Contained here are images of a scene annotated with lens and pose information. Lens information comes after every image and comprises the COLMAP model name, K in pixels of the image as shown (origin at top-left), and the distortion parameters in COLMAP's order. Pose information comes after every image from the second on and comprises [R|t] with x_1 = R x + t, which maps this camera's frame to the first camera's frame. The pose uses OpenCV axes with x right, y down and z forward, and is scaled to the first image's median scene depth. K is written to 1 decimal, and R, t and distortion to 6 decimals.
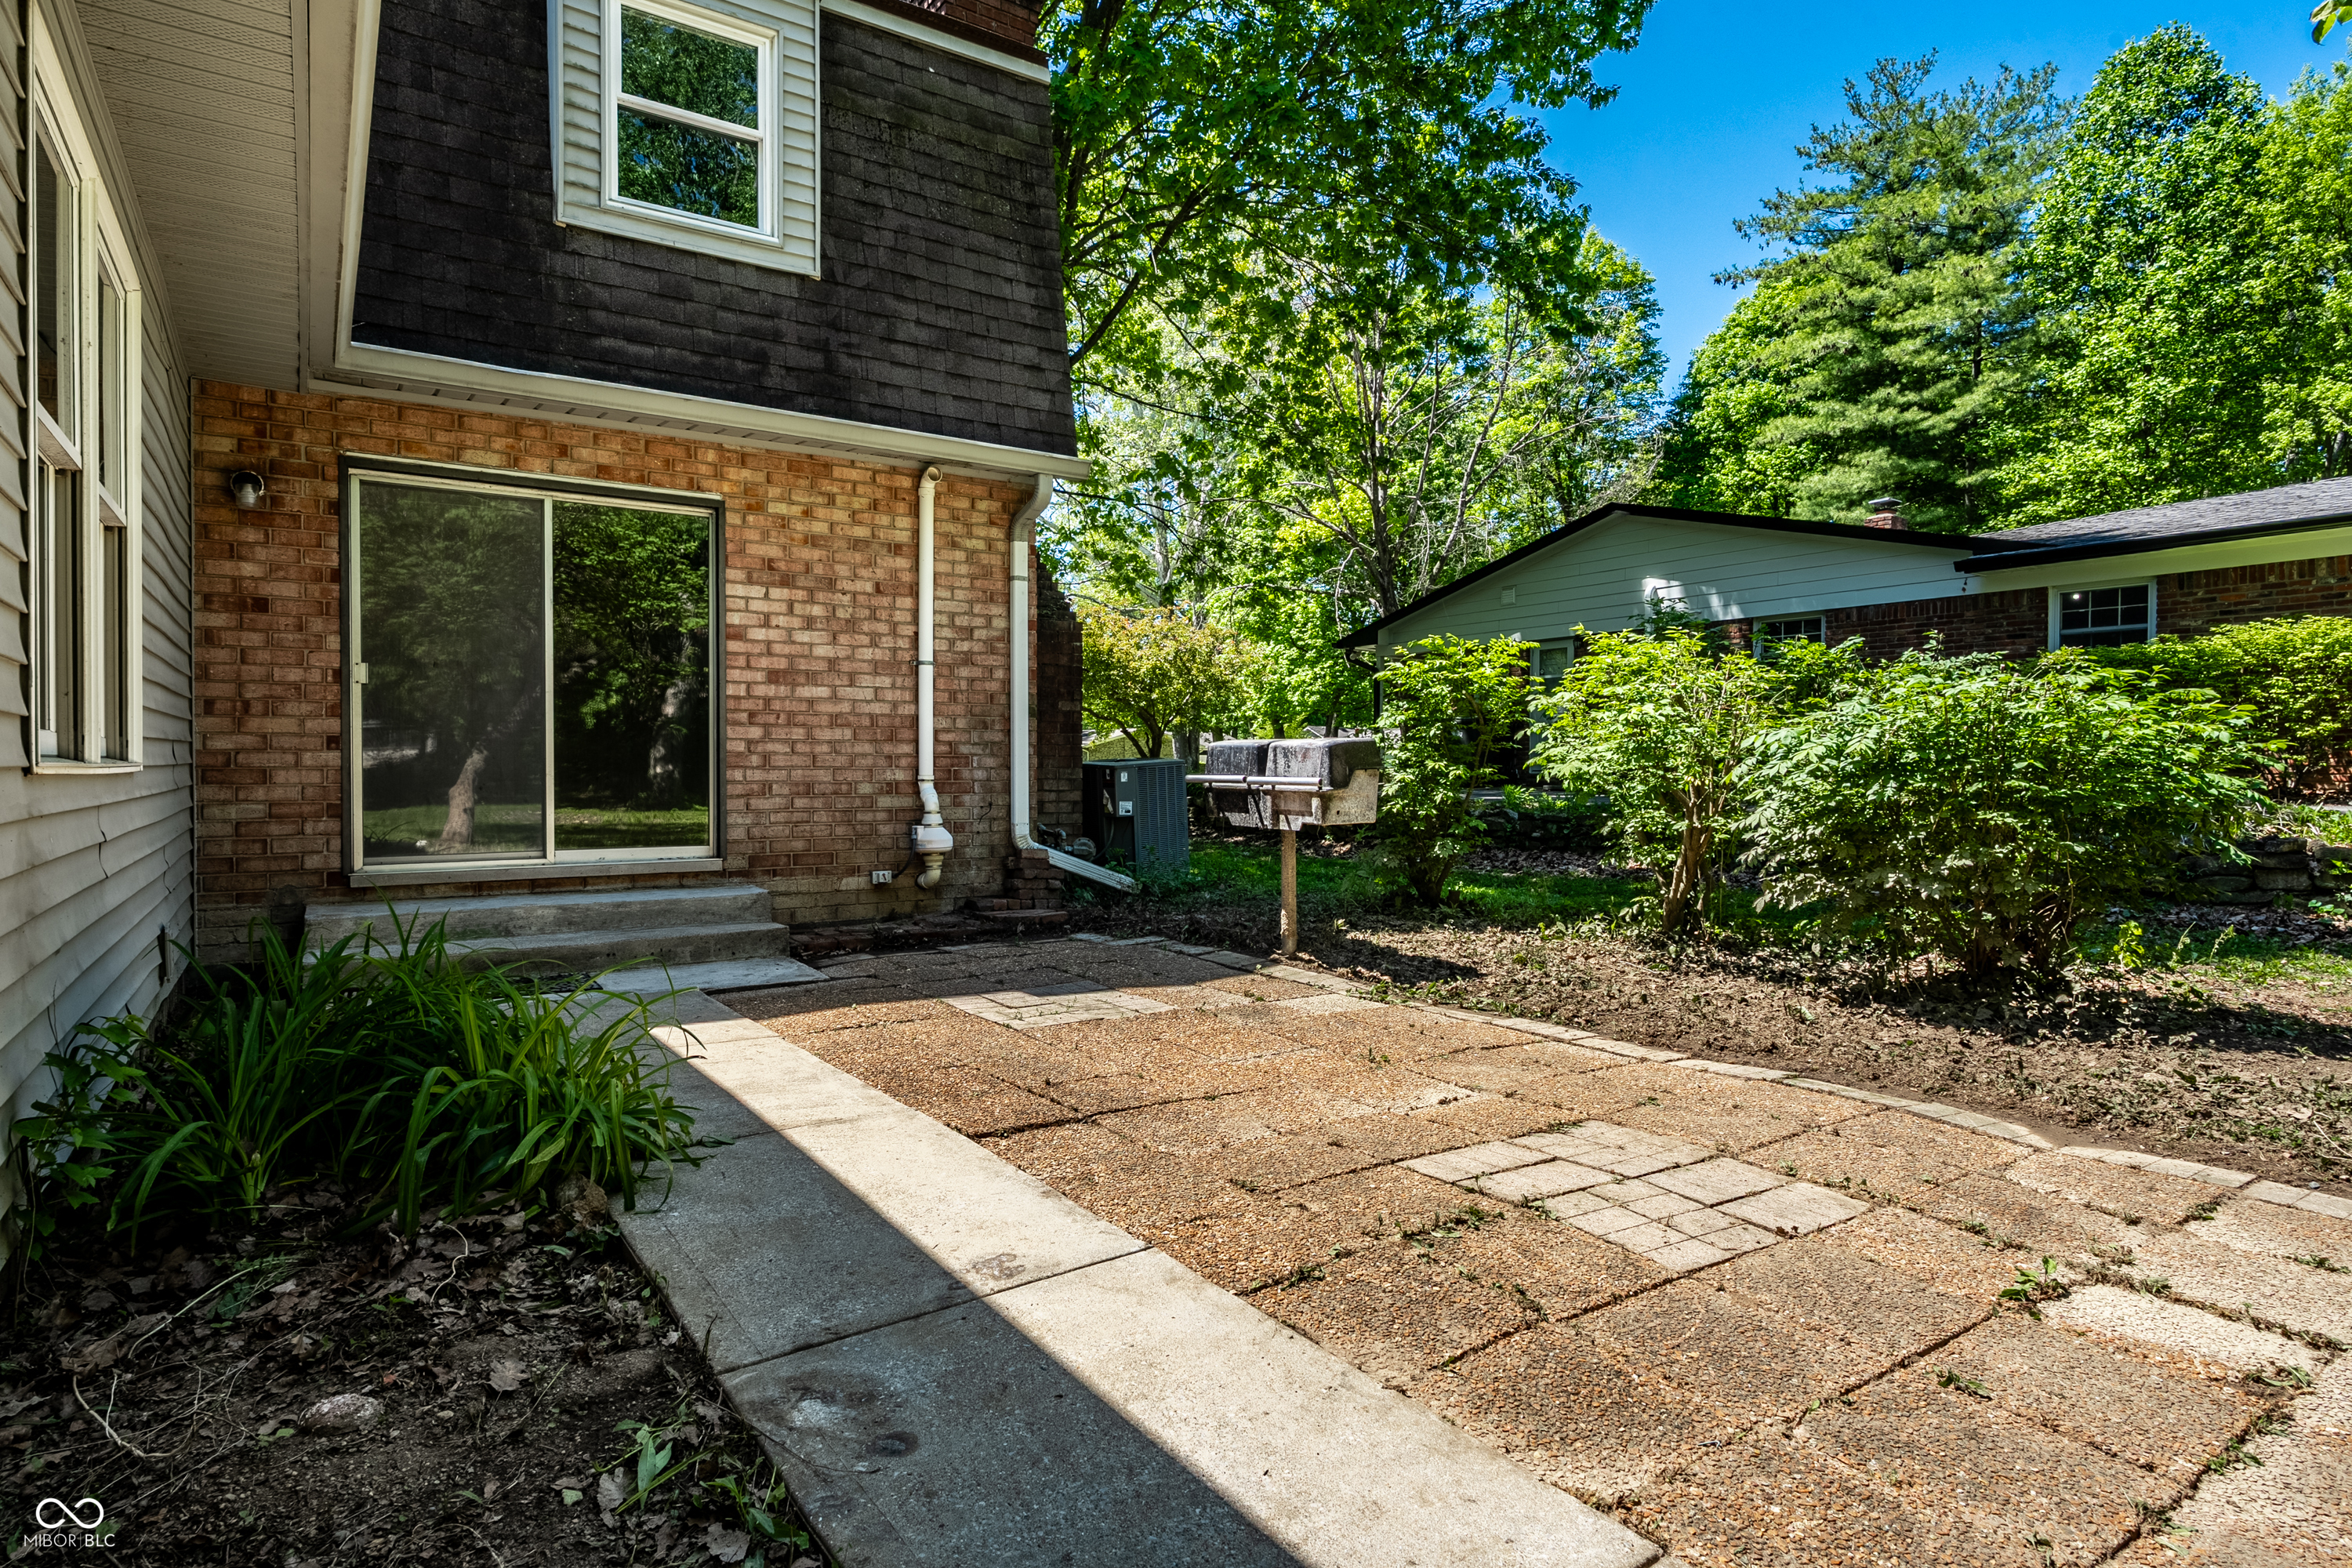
lens RADIAL K [[1256.1, 0, 1131.9], [0, 1256.1, 778.1], [0, 0, 1]] dist [-0.002435, 0.000249]
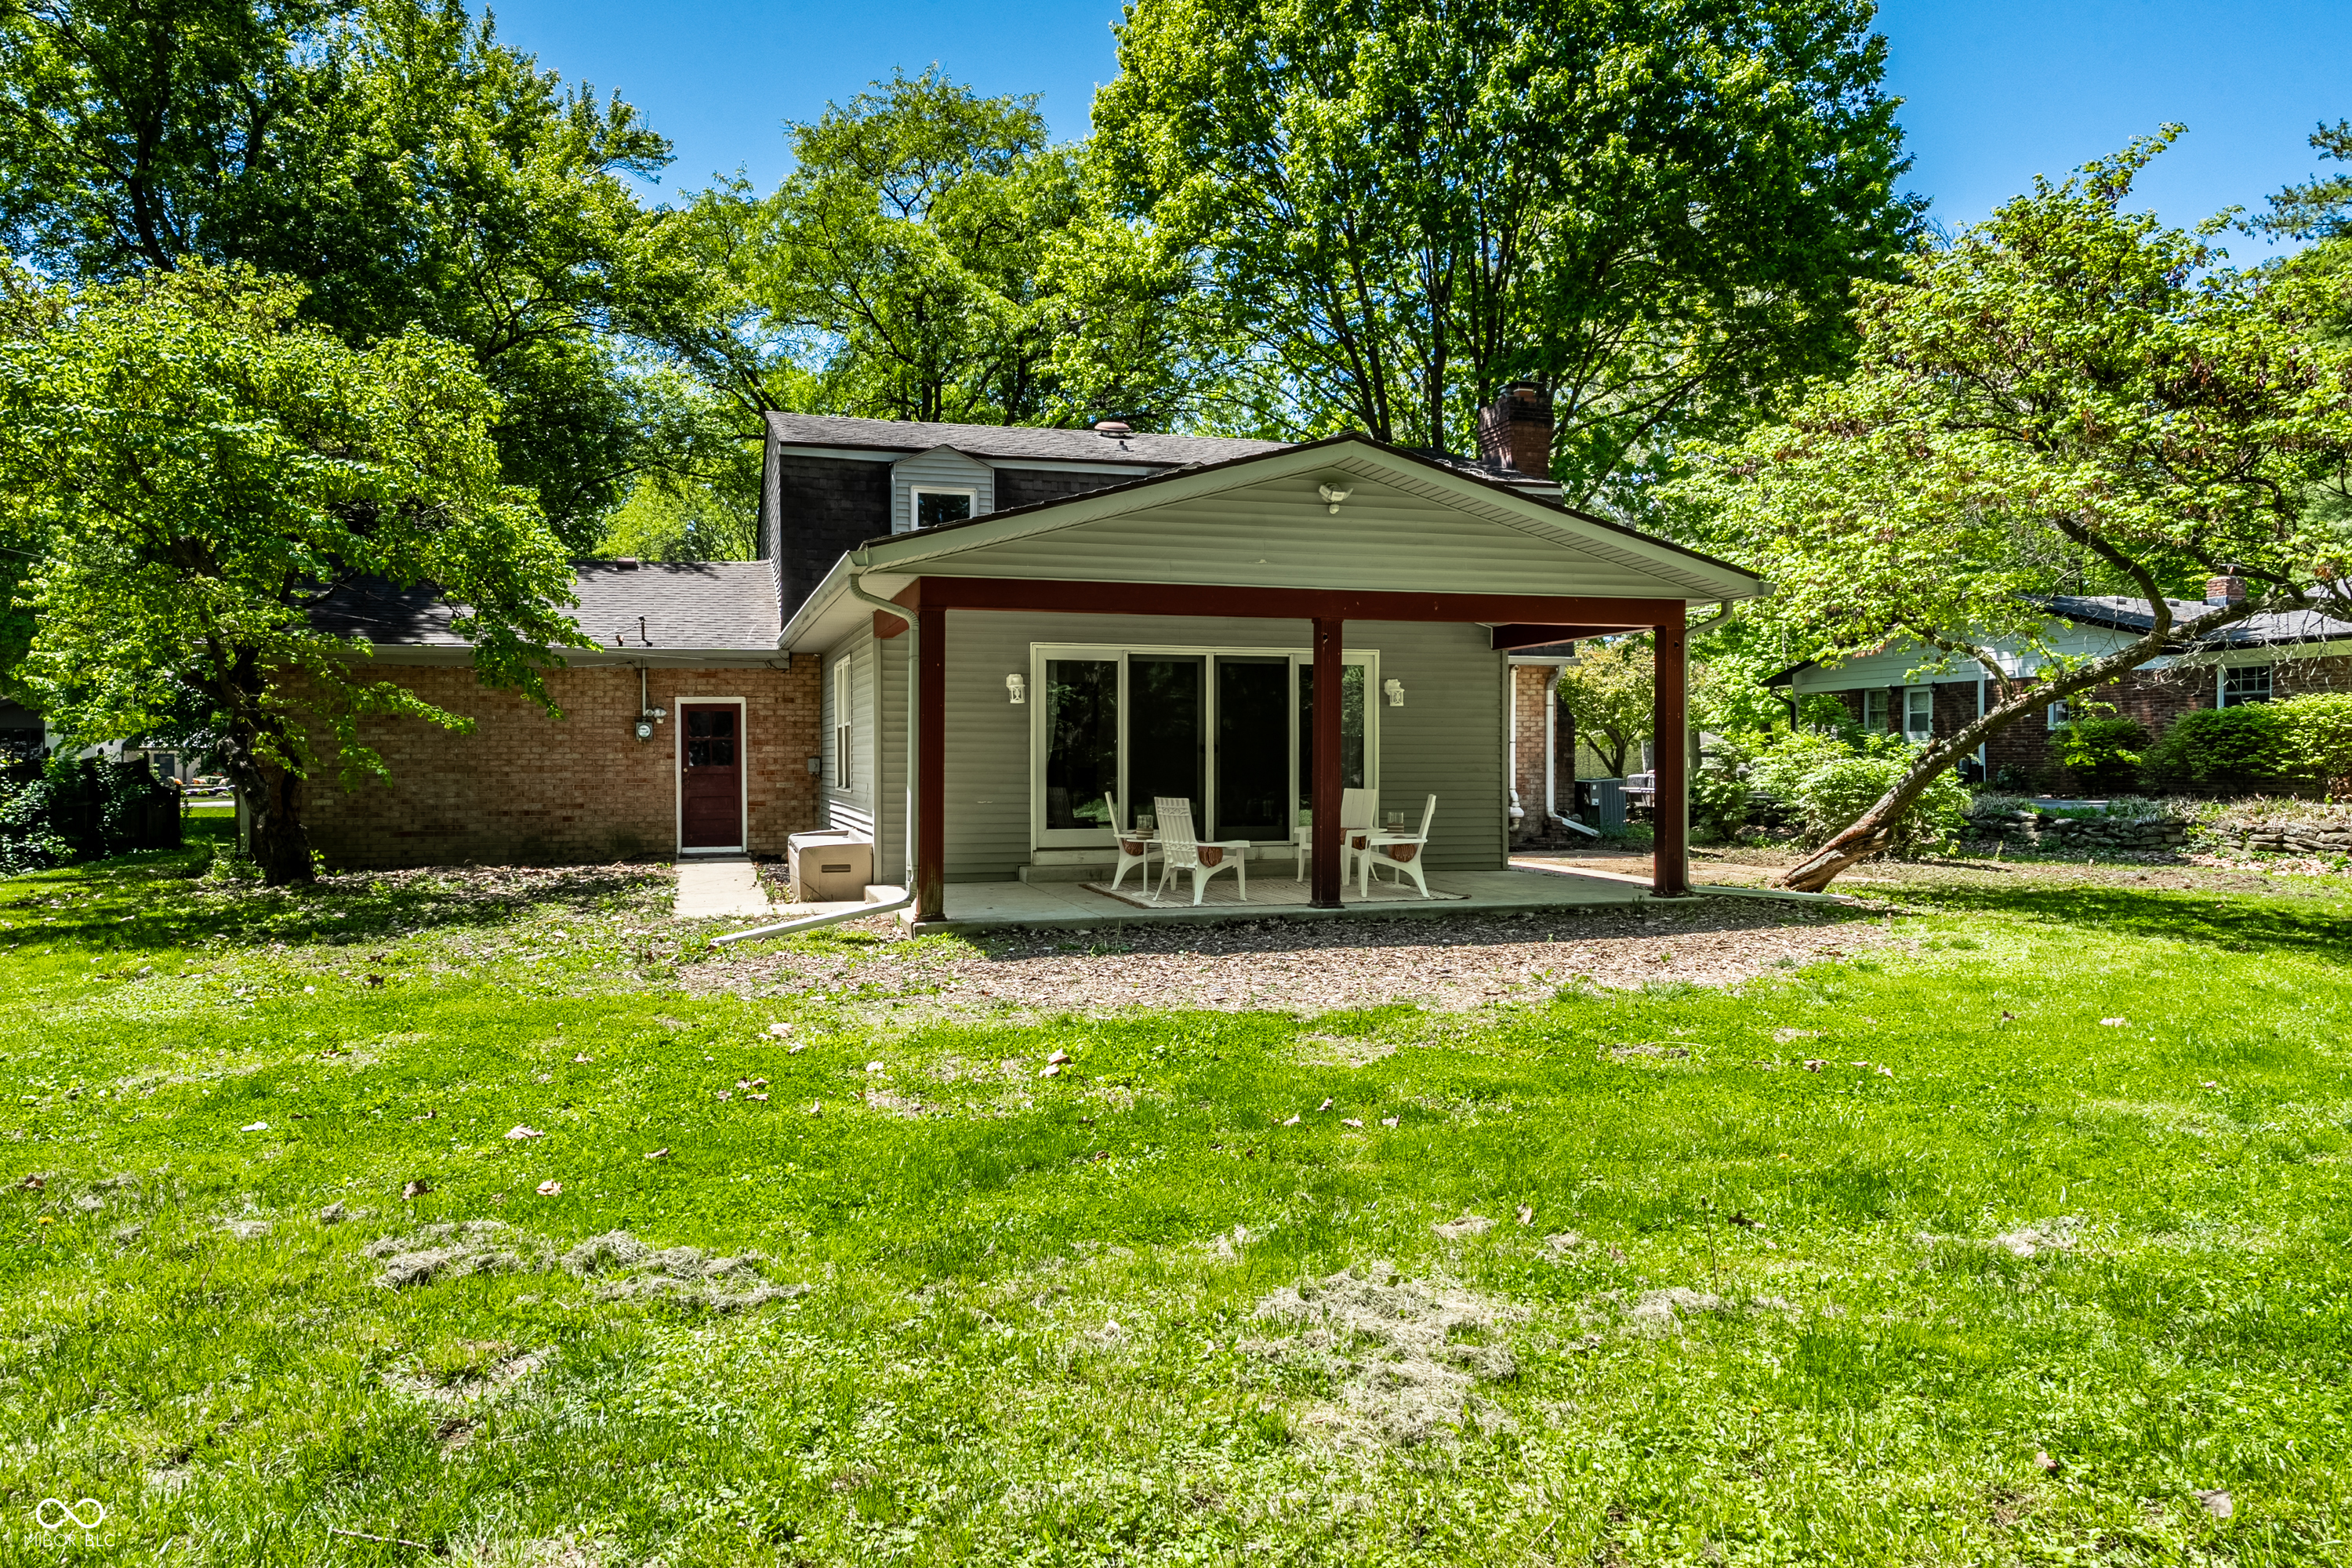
lens RADIAL K [[1456.6, 0, 1176.0], [0, 1456.6, 784.0], [0, 0, 1]] dist [0.001976, -0.000543]
pose [[0.960529, 0.001374, -0.278177, -0.000266], [-0.000891, 0.999998, 0.001862, -0.002914], [0.278179, -0.001541, 0.960528, -0.454579]]
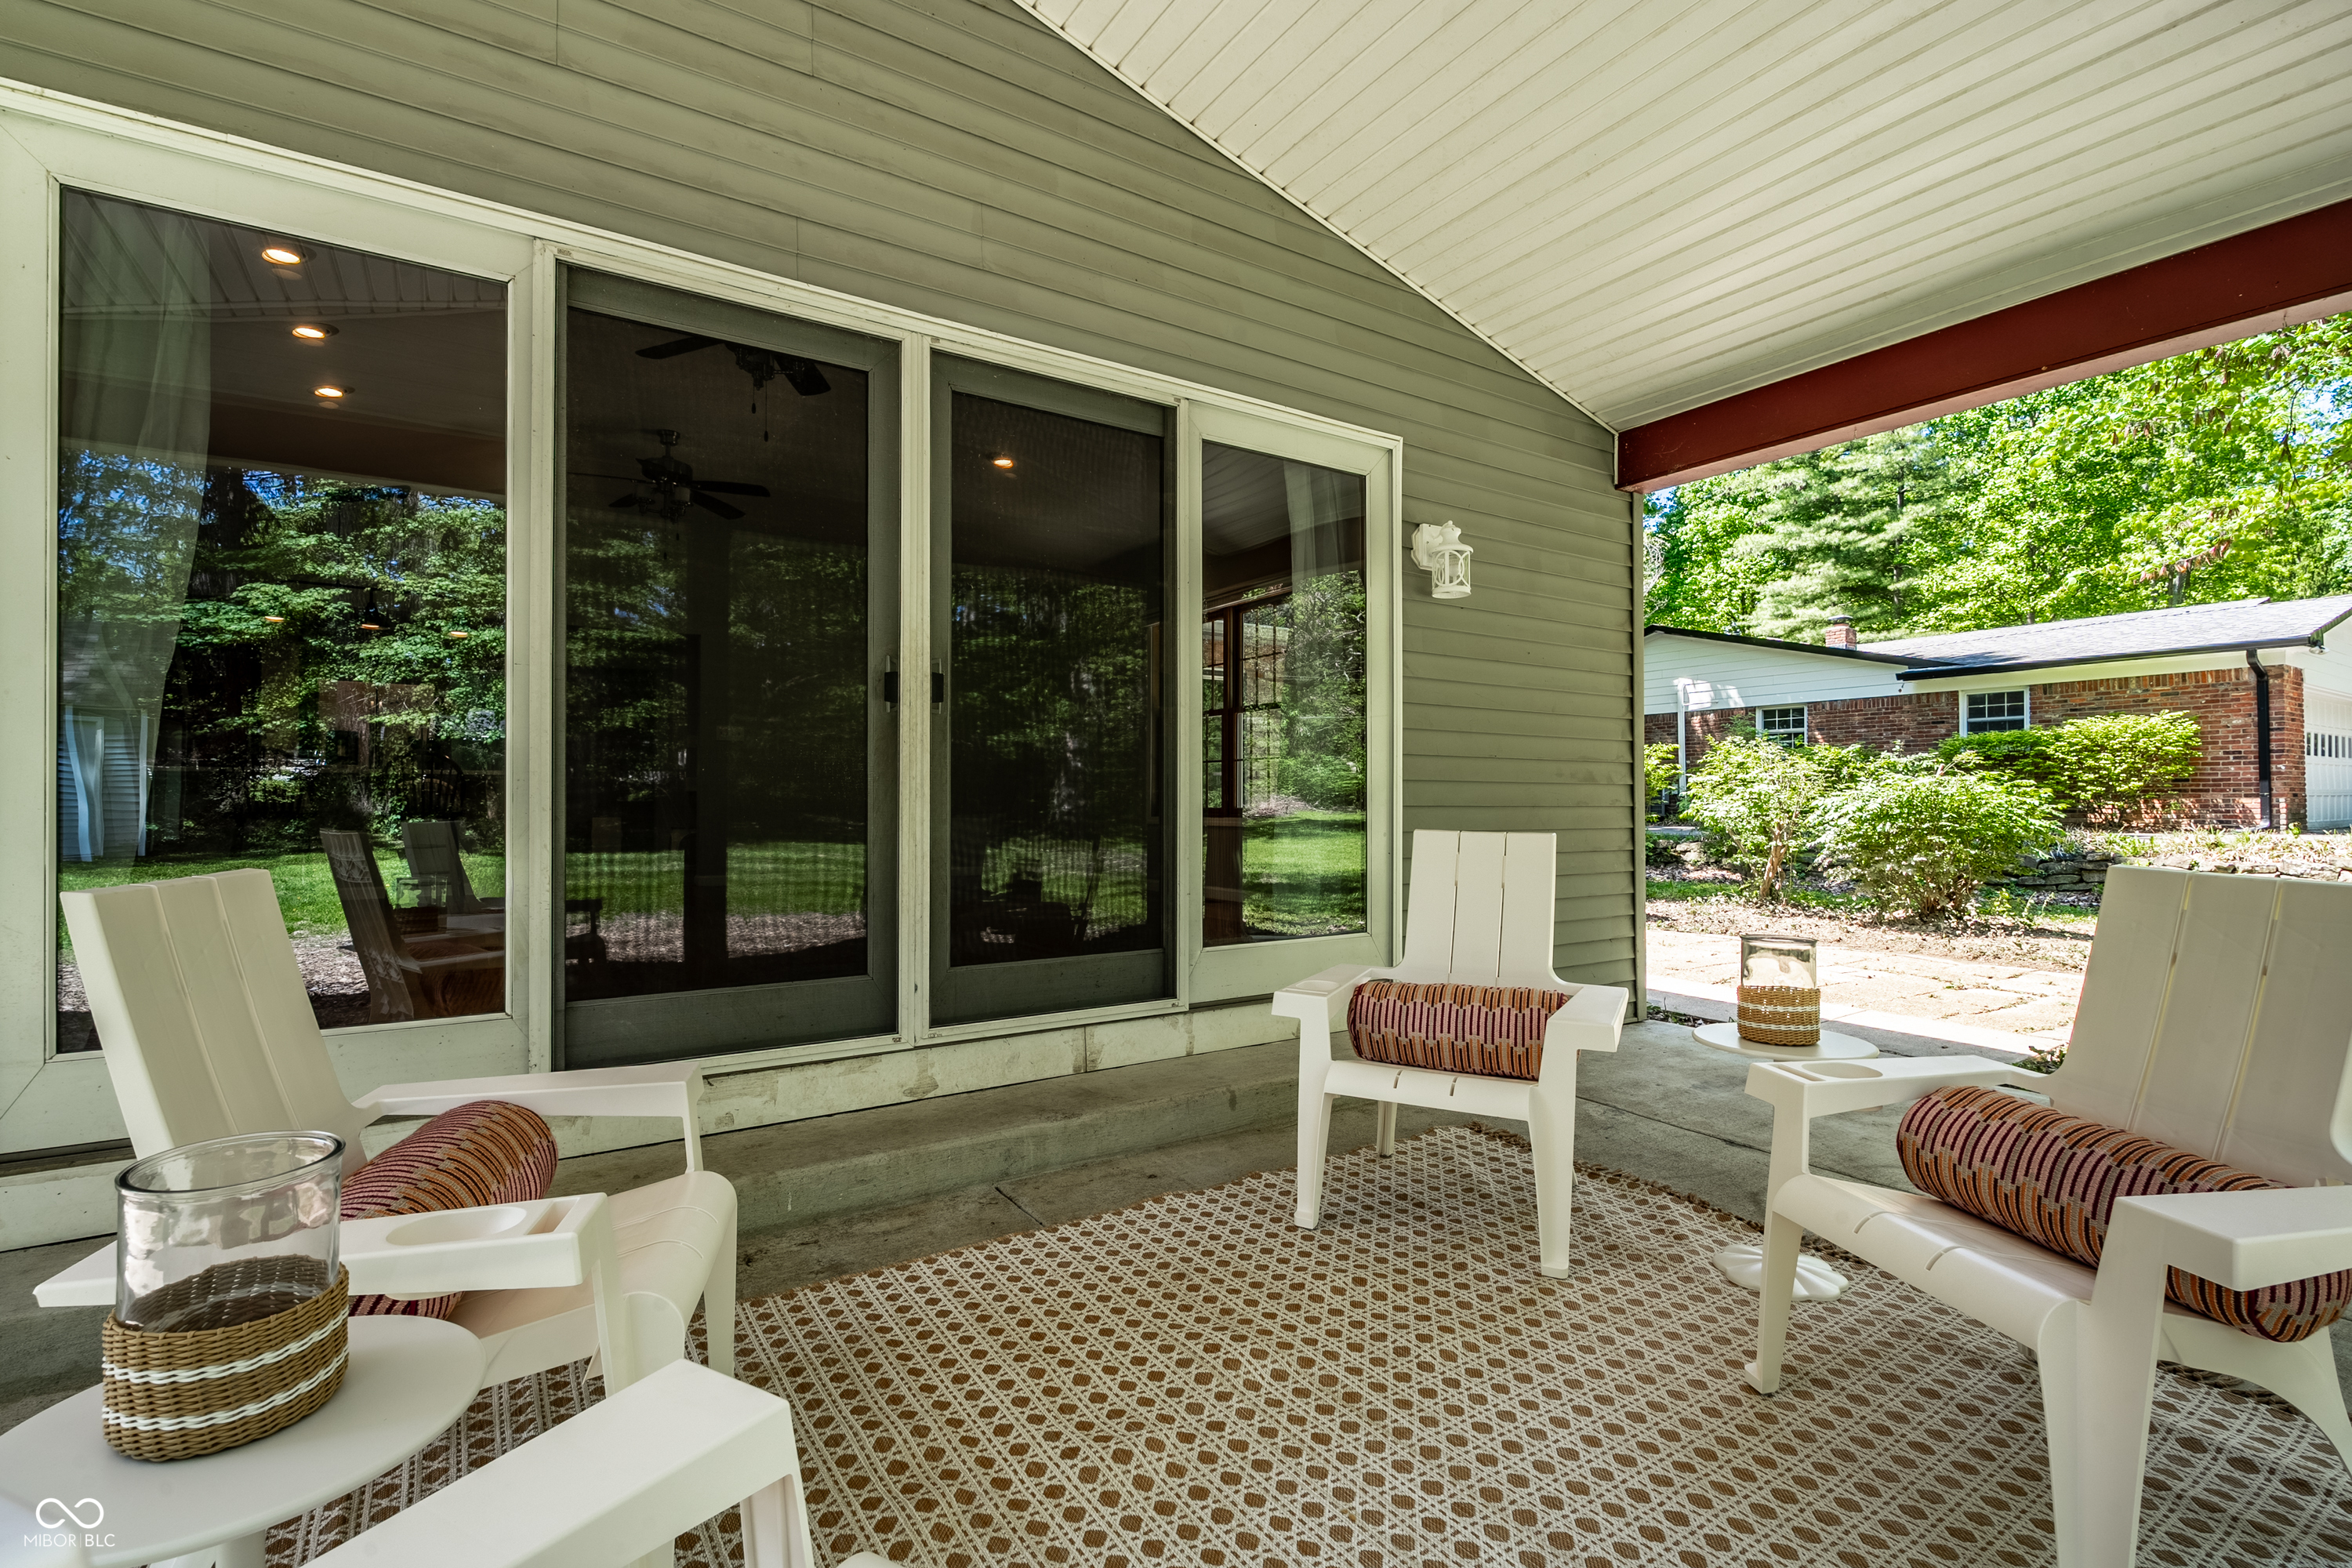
lens RADIAL K [[1066.9, 0, 1176.0], [0, 1066.9, 784.0], [0, 0, 1]] dist [-0.000060, -0.000249]
pose [[0.999982, -0.002472, -0.005520, -0.088917], [0.002320, 0.999622, -0.027400, -0.002344], [0.005586, 0.027387, 0.999609, -0.123808]]
